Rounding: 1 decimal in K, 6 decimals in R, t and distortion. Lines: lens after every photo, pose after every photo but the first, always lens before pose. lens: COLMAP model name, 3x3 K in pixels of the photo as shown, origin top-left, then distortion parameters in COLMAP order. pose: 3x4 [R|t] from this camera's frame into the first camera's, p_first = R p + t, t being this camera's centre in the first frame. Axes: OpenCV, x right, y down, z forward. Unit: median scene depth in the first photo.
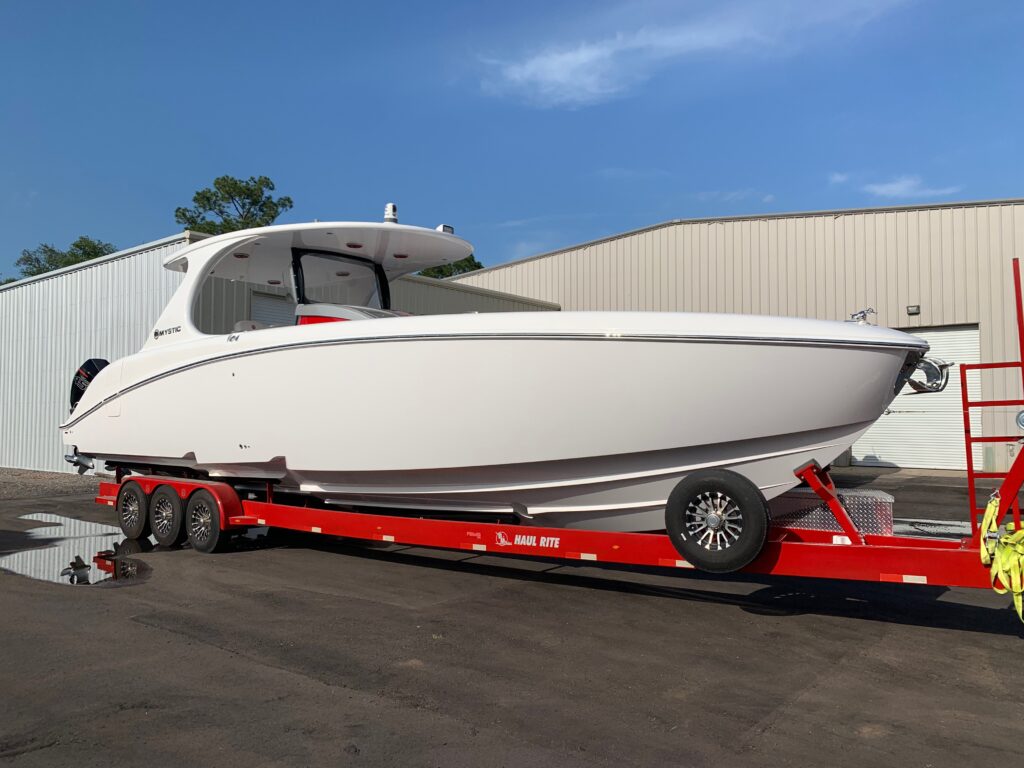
lens RADIAL K [[779.4, 0, 512.3], [0, 779.4, 384.7], [0, 0, 1]] dist [0.011570, -0.011644]
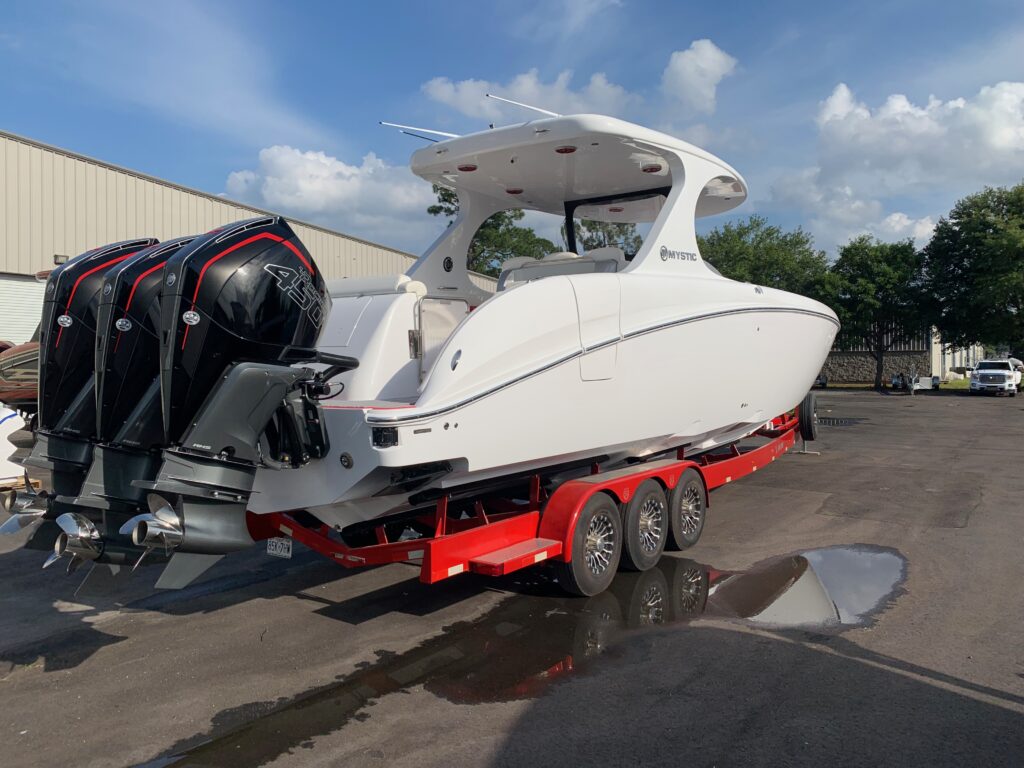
lens RADIAL K [[779.4, 0, 513.1], [0, 779.4, 379.2], [0, 0, 1]] dist [0.011570, -0.011644]
pose [[-0.018244, -0.020822, 0.999617, -1.138874], [-0.033934, 0.999220, 0.020195, 0.033898], [-0.999258, -0.033553, -0.018936, 1.156157]]
